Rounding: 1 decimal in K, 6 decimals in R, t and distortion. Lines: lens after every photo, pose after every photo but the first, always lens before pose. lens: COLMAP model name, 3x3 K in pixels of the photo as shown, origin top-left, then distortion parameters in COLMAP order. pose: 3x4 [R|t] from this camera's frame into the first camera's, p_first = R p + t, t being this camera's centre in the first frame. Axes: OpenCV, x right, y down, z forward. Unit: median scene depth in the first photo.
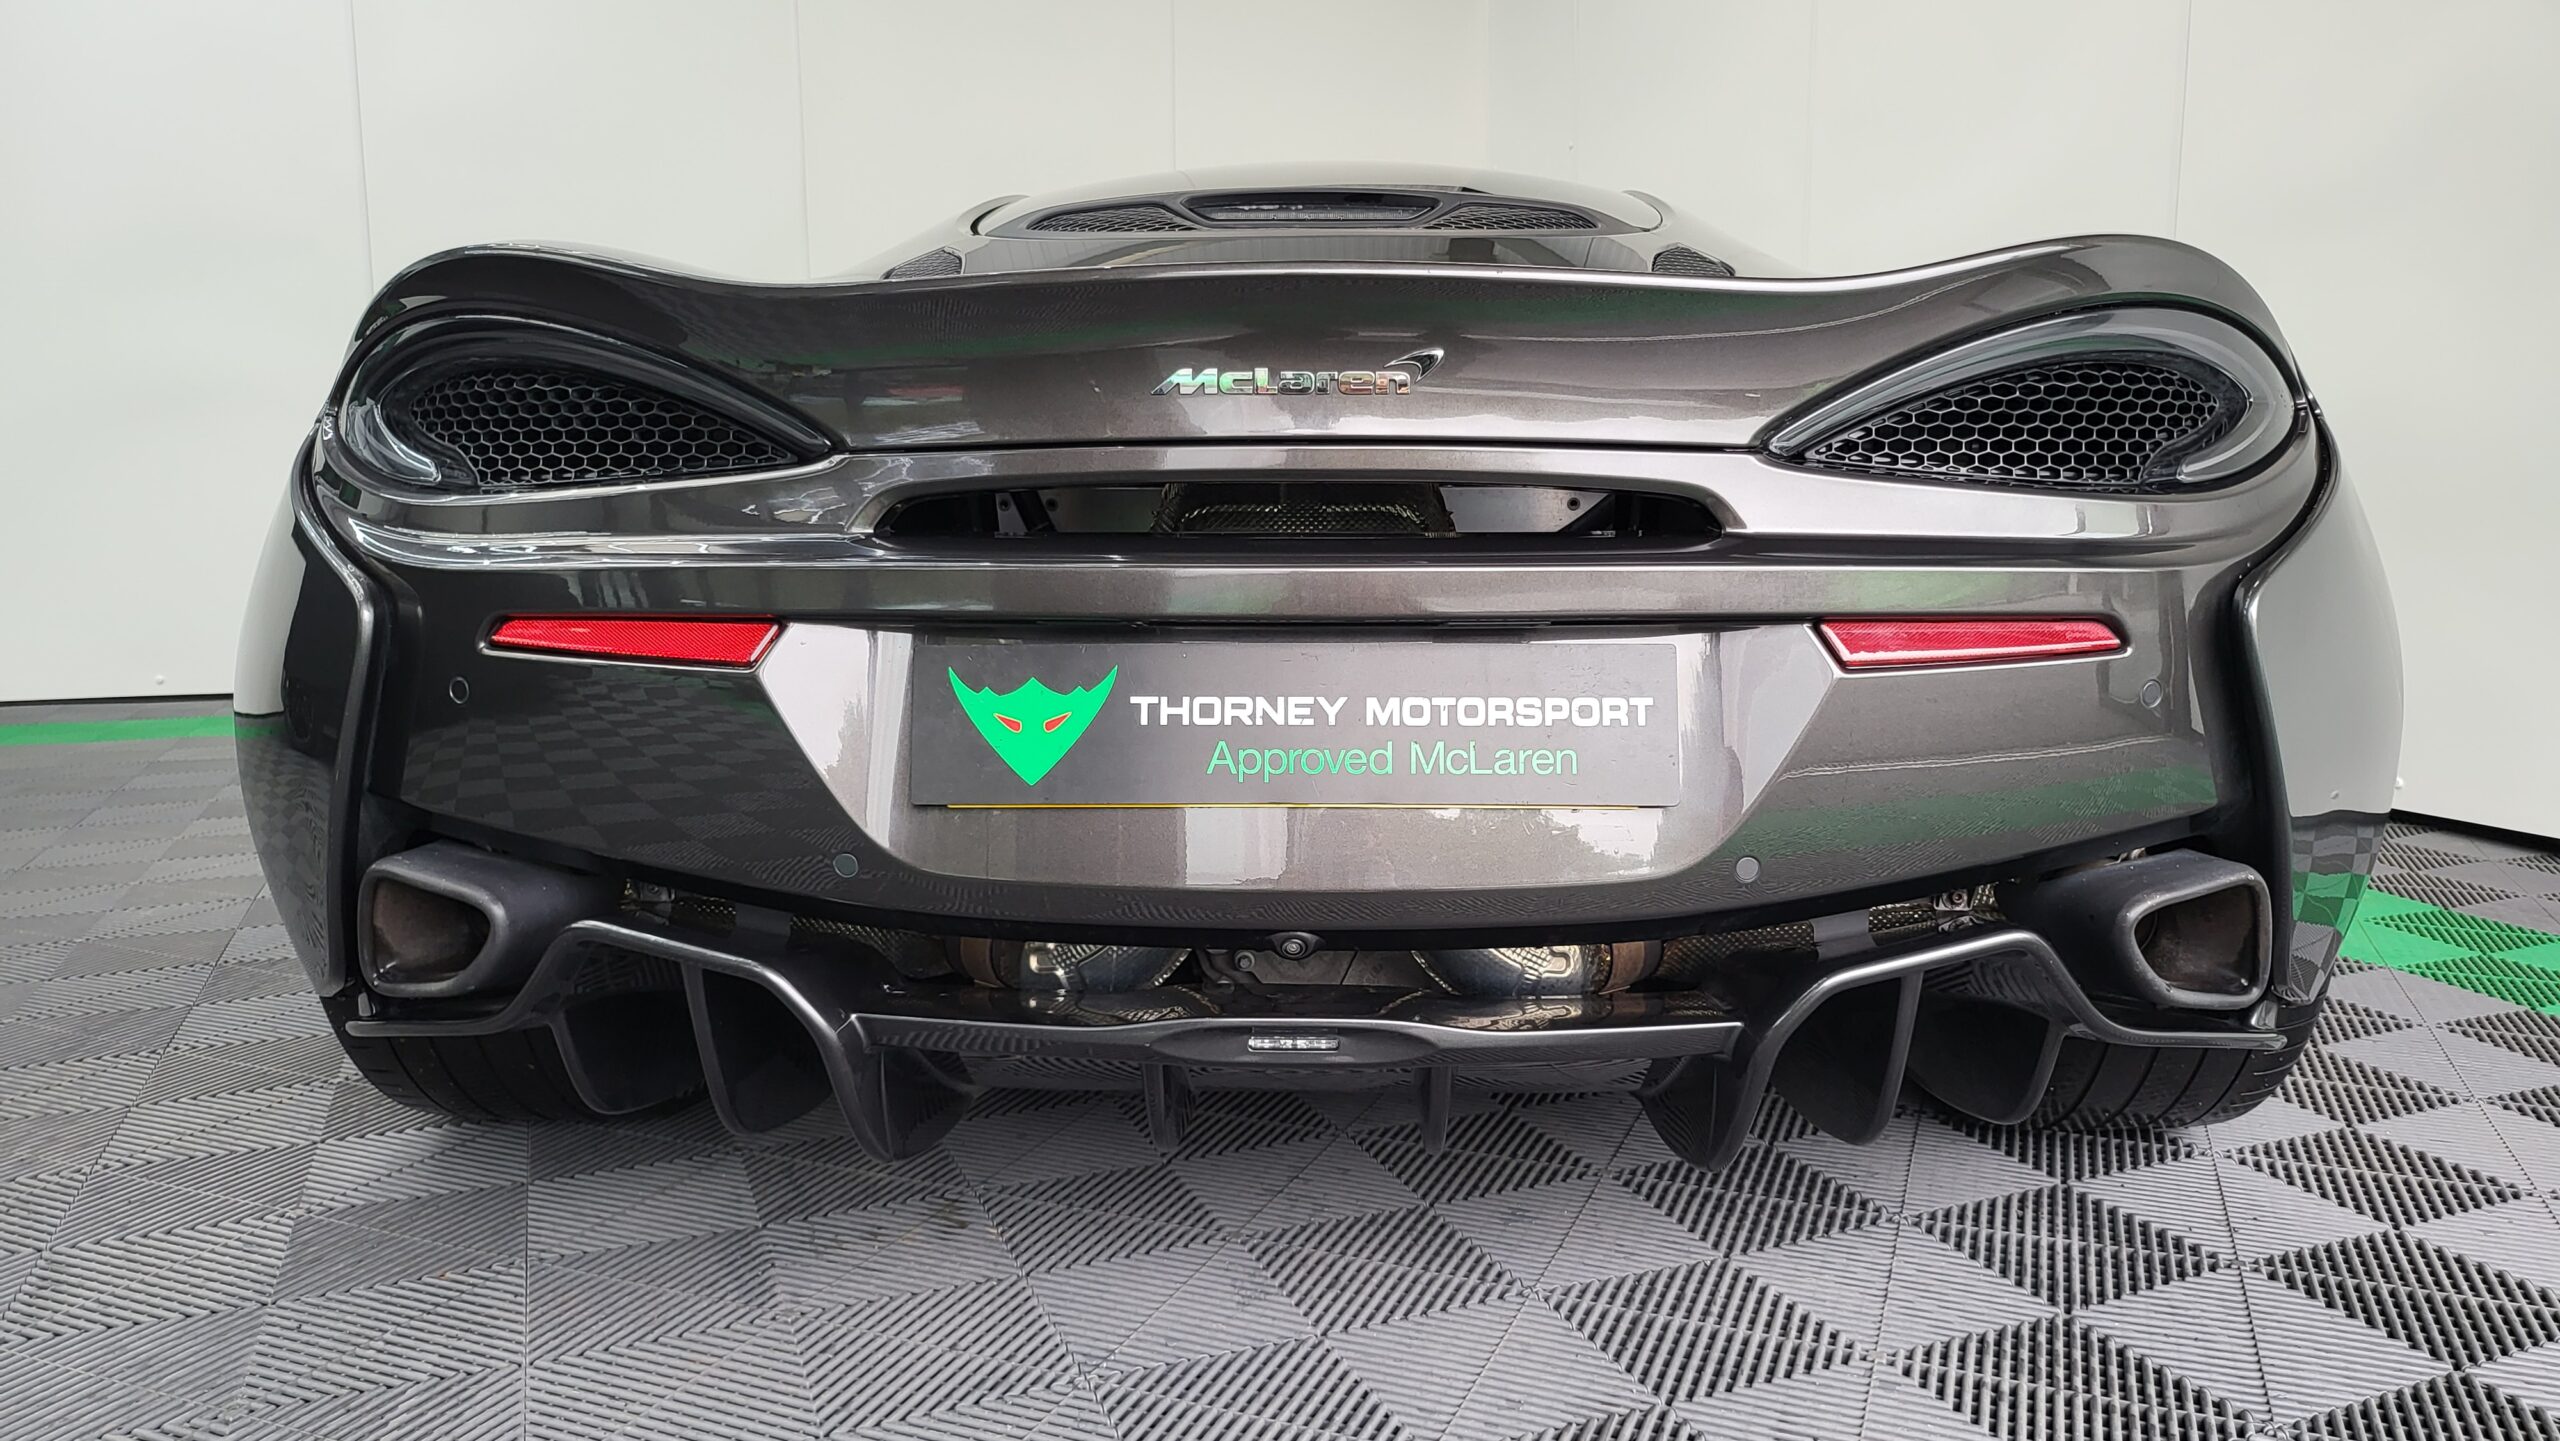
lens RADIAL K [[1821.9, 0, 1280.0], [0, 1821.9, 720.5], [0, 0, 1]] dist [0.067095, -0.065227]
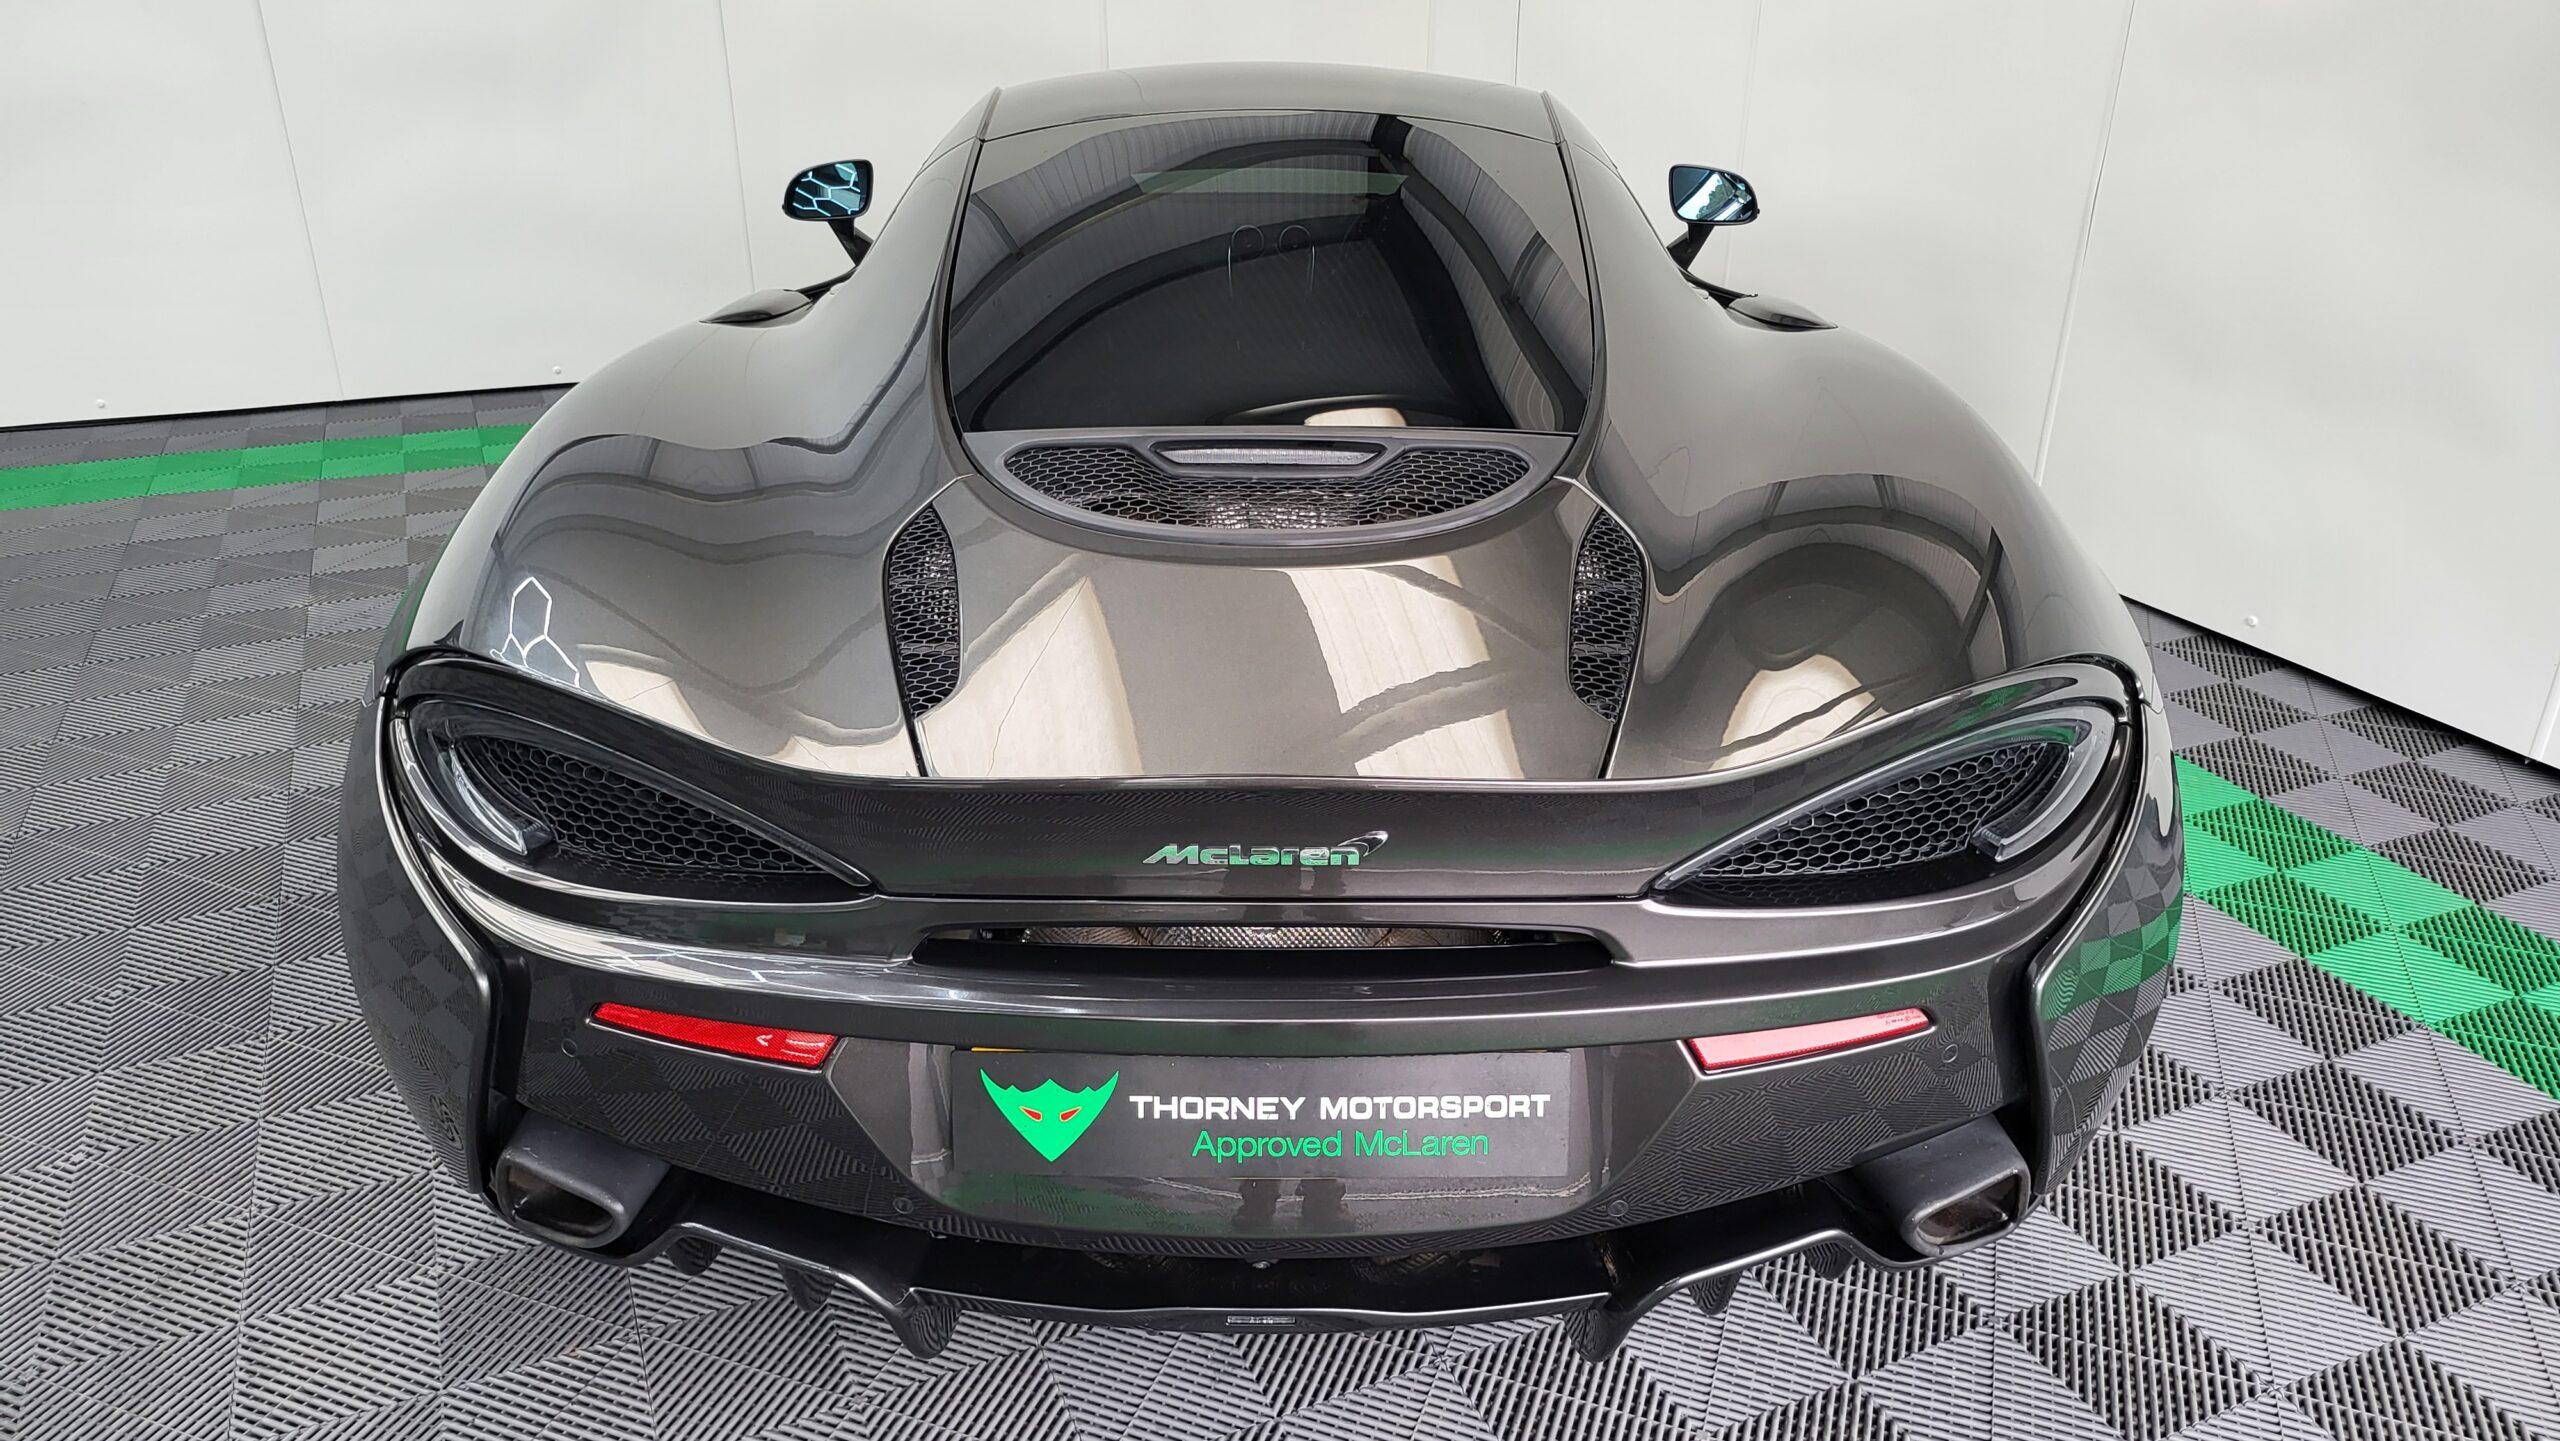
lens RADIAL K [[1800.2, 0, 1264.1], [0, 1800.2, 767.0], [0, 0, 1]] dist [0.065173, -0.068012]
pose [[0.999593, -0.005688, 0.027940, -0.023935], [-0.002428, 0.959364, 0.282159, -0.573914], [-0.028409, -0.282113, 0.958961, -0.112132]]
